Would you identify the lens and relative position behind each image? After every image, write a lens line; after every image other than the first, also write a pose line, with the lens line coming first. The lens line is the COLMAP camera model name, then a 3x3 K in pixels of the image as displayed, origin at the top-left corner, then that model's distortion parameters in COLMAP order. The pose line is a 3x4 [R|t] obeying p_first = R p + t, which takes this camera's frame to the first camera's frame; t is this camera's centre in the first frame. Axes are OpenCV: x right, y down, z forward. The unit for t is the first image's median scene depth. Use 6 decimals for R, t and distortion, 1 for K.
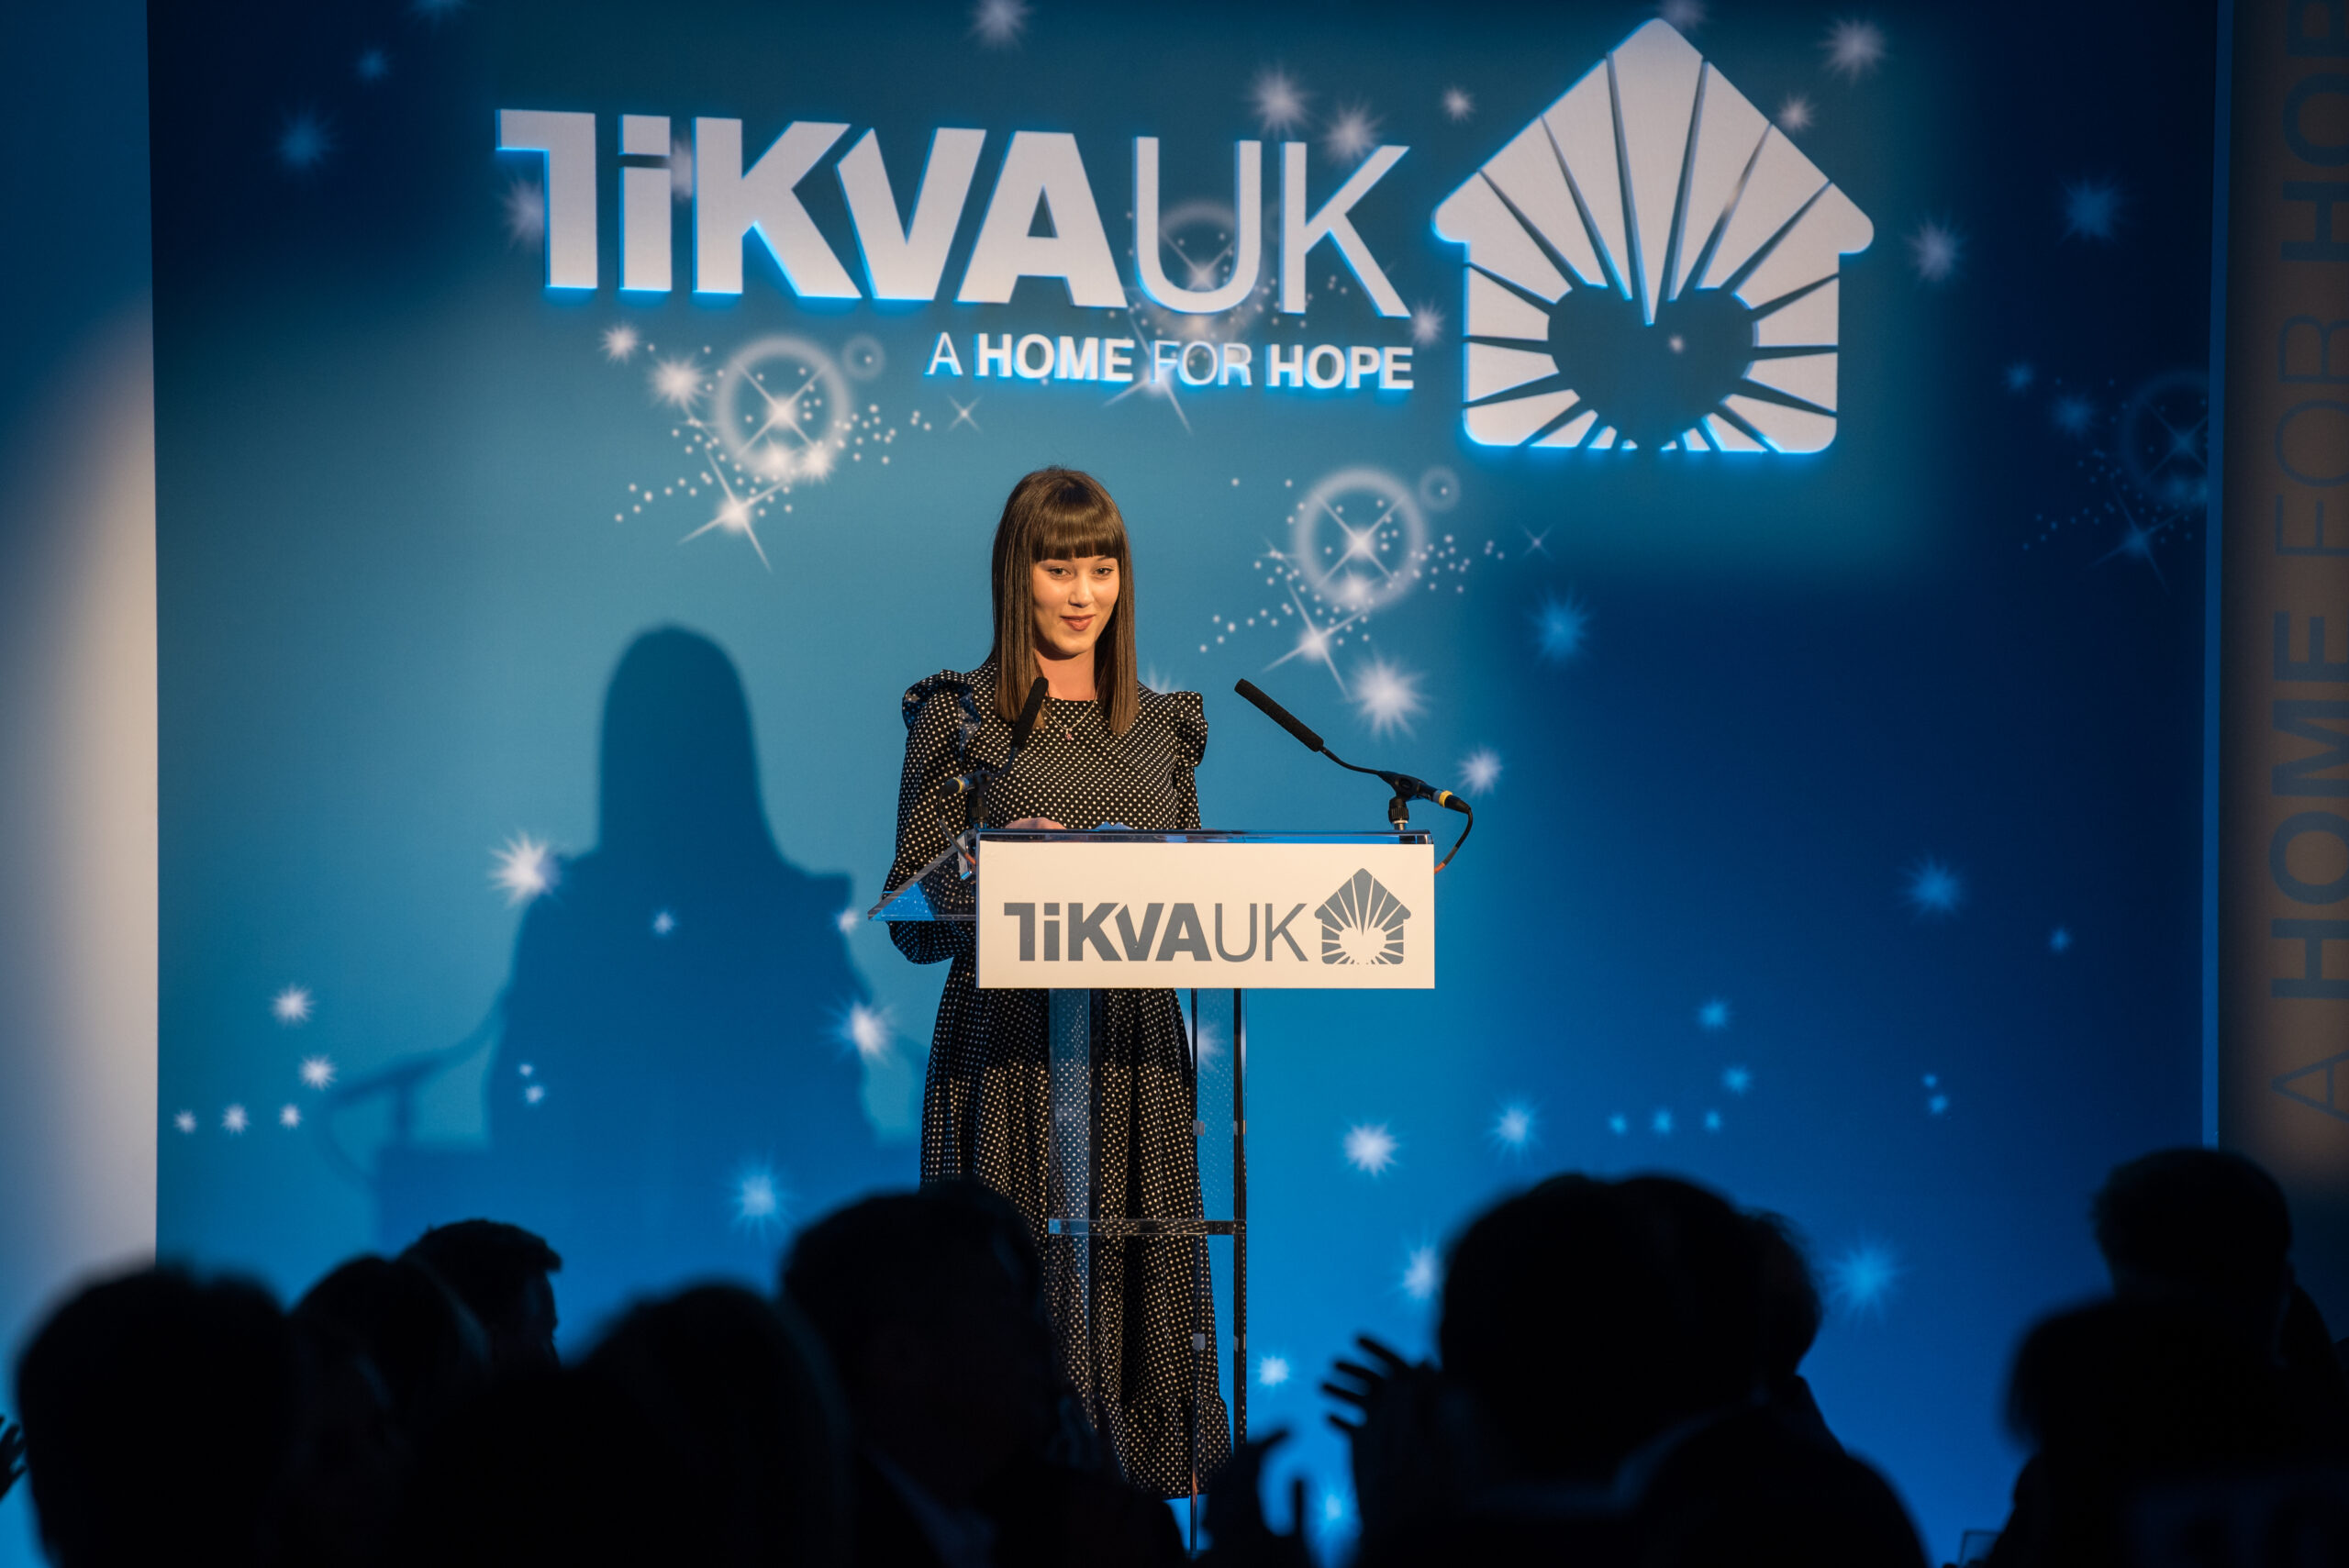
lens RADIAL K [[10899.1, 0, 1174.5], [0, 10899.1, 784.0], [0, 0, 1]] dist [1.898306, -9.694887]
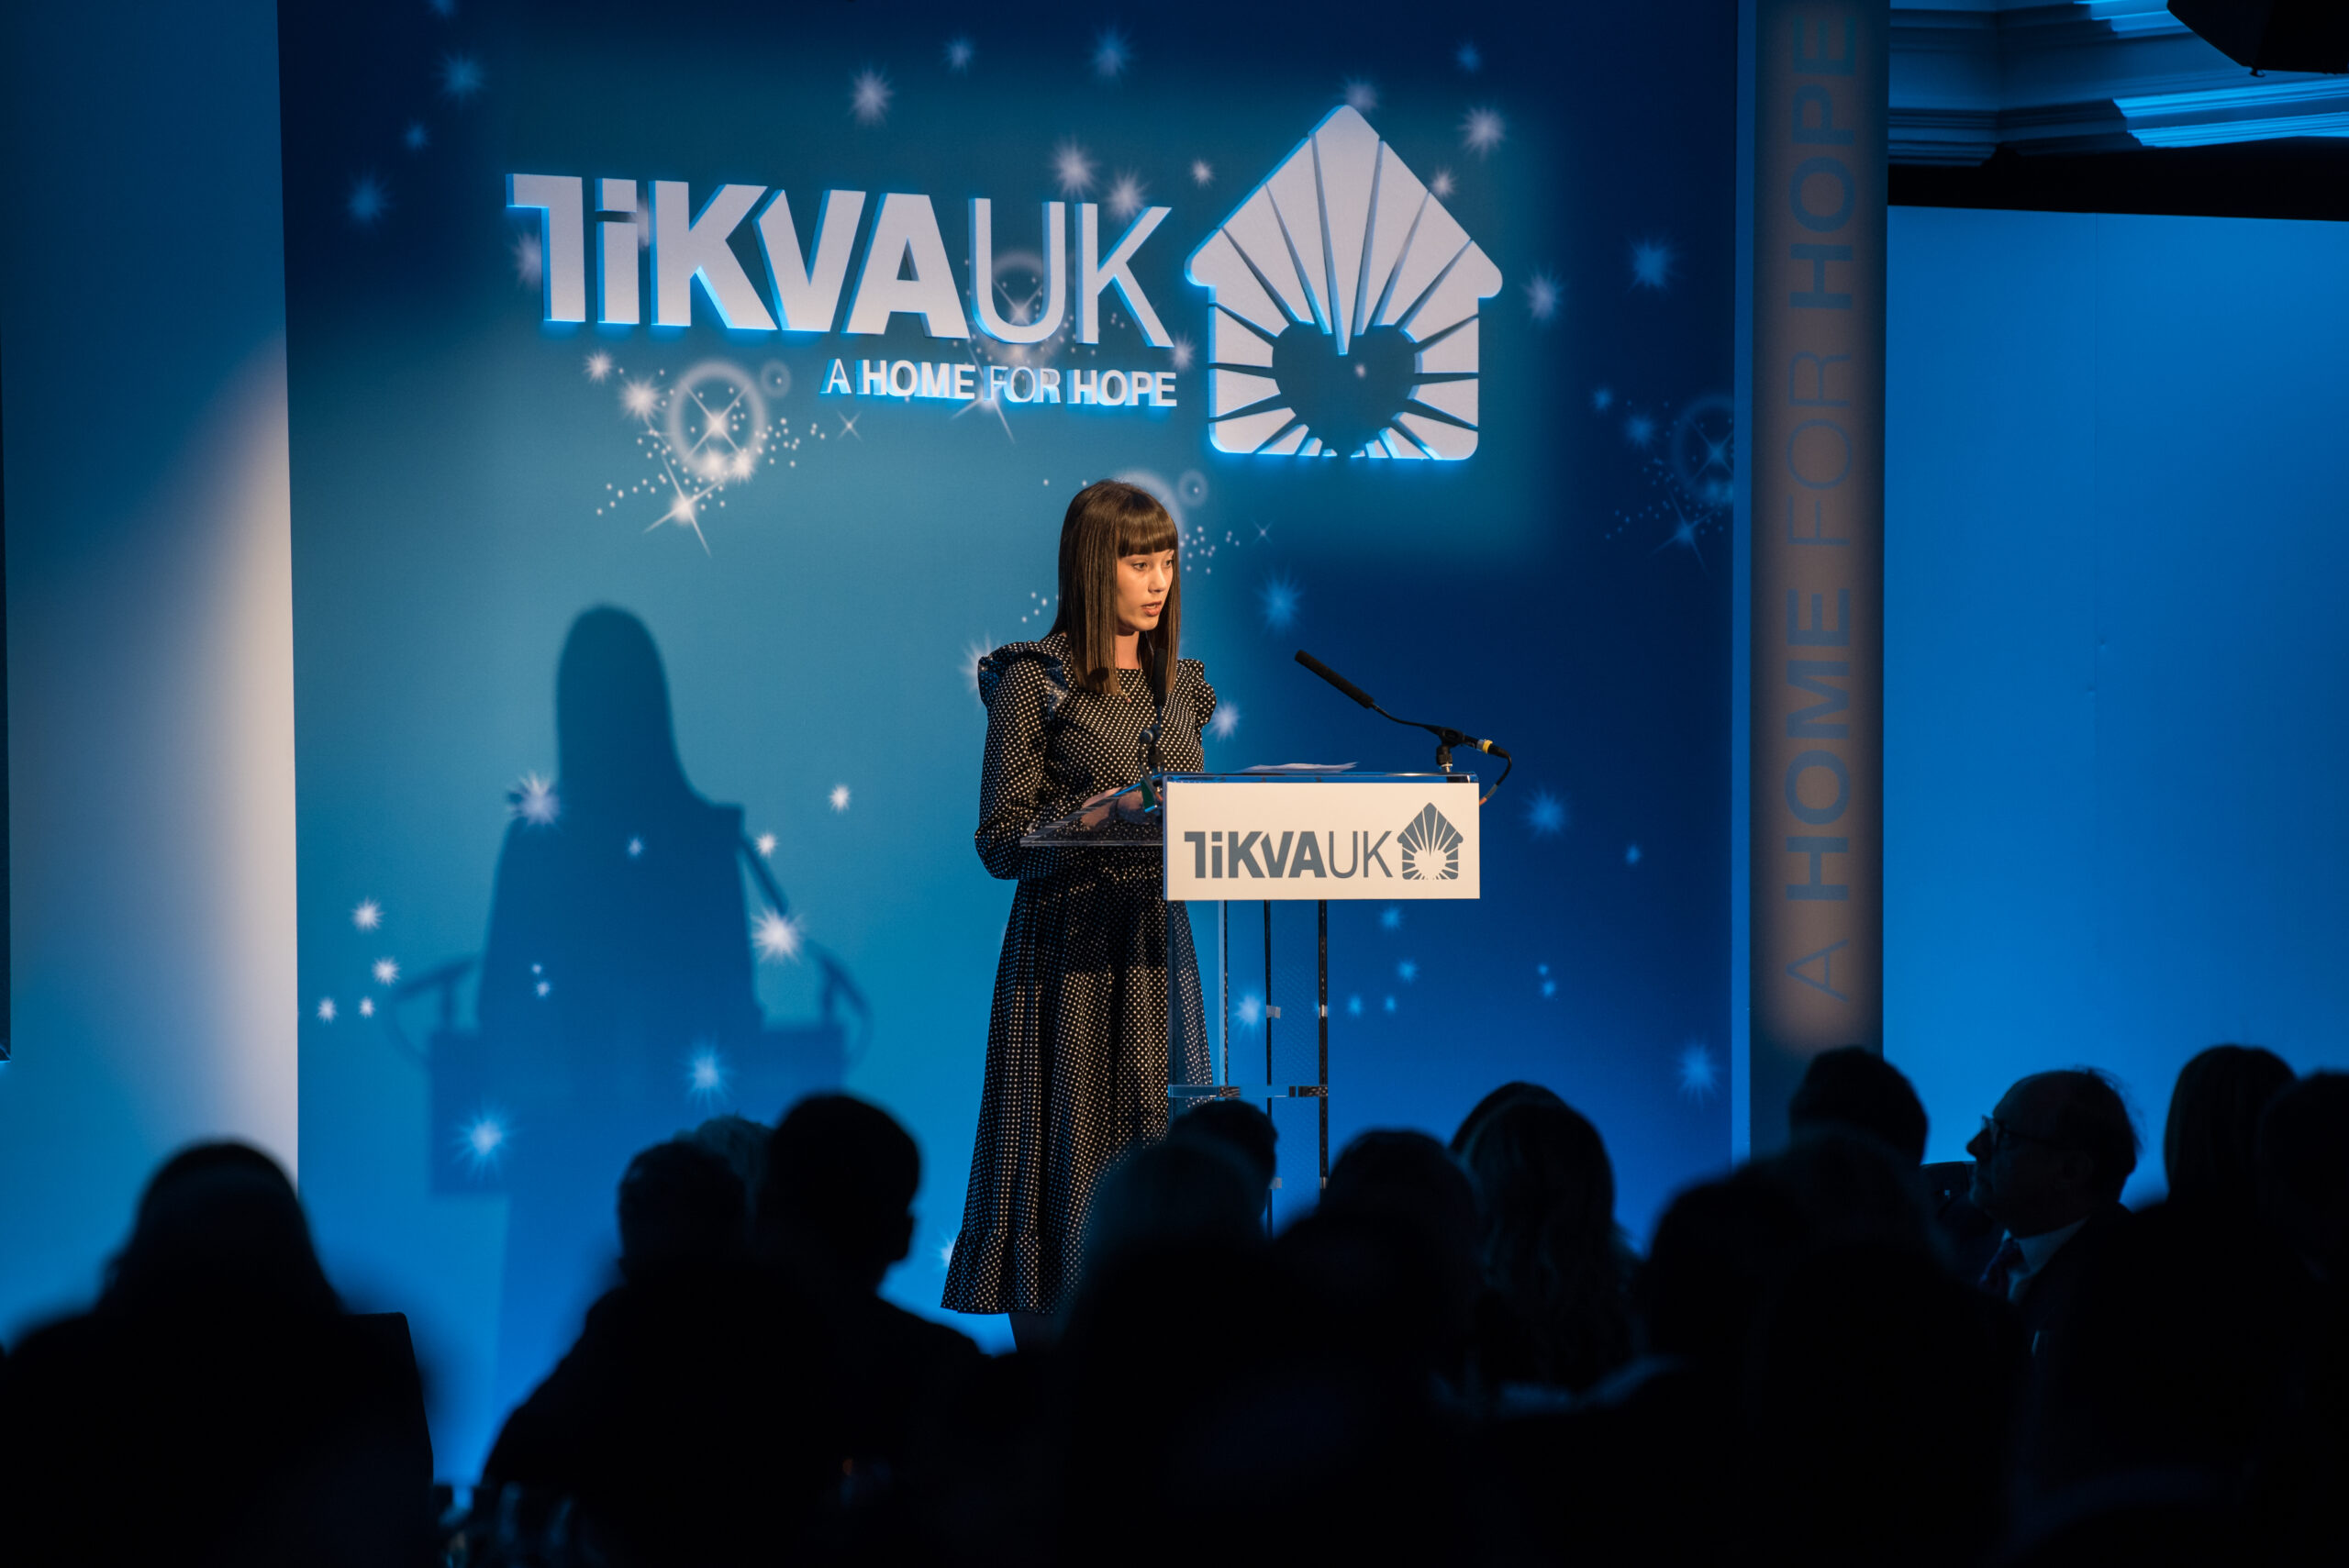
lens RADIAL K [[10899.1, 0, 1174.5], [0, 10899.1, 784.0], [0, 0, 1]] dist [1.898306, -9.694887]
pose [[0.970904, -0.002326, 0.239459, -0.273348], [0.000183, 0.999960, 0.008973, -0.005014], [-0.239470, -0.008668, 0.970865, -0.185022]]
